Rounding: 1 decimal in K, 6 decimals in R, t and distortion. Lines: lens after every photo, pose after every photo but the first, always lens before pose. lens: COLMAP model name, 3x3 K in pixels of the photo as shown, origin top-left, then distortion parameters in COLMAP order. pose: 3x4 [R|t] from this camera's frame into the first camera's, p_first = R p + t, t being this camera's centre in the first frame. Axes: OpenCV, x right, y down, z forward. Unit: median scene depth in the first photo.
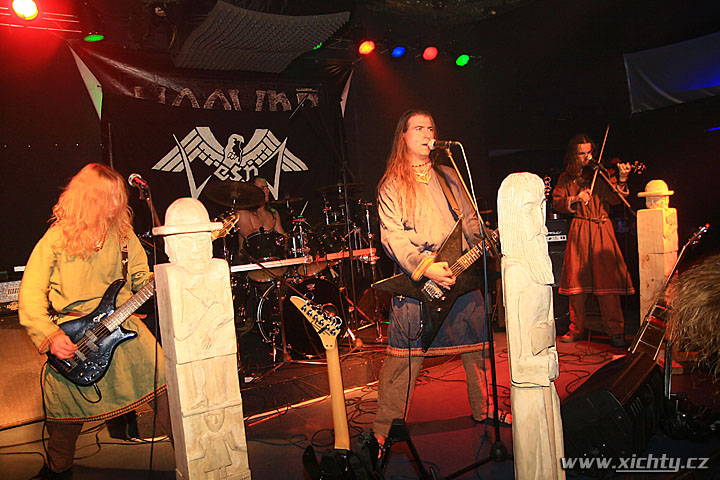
lens RADIAL K [[566.4, 0, 363.4], [0, 566.4, 247.7], [0, 0, 1]] dist [-0.094979, 0.037375]
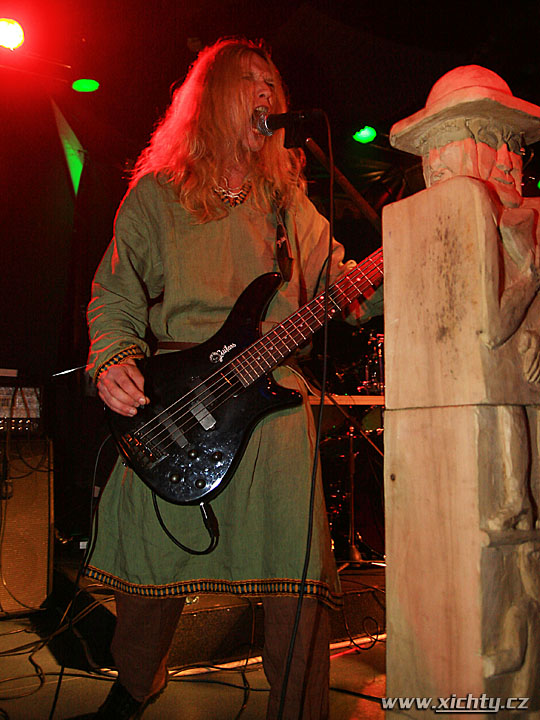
lens RADIAL K [[654.4, 0, 268.4], [0, 654.4, 354.8], [0, 0, 1]] dist [-0.033164, 0.000000]
pose [[0.995871, 0.086258, -0.028307, -0.173626], [-0.089935, 0.979916, -0.177976, 0.088954], [0.012386, 0.179787, 0.983628, 0.198807]]
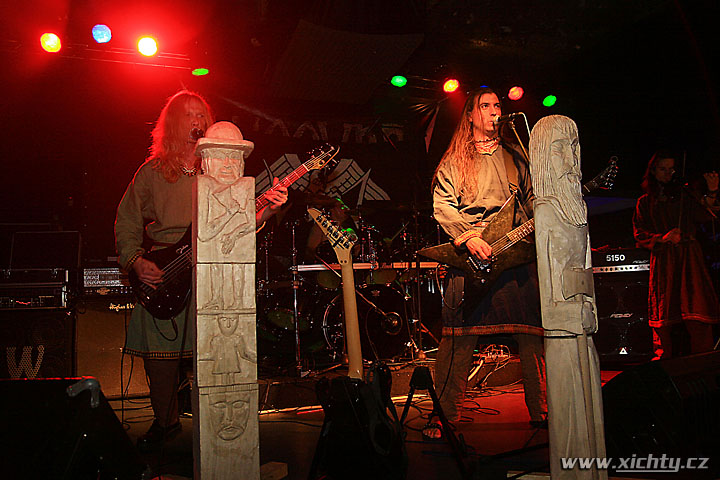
lens RADIAL K [[566.4, 0, 361.6], [0, 566.4, 242.9], [0, 0, 1]] dist [-0.094979, 0.037375]
pose [[0.980744, 0.029478, -0.193062, 0.057640], [-0.057896, 0.987991, -0.143256, 0.098704], [0.186520, 0.151675, 0.970672, 0.004894]]
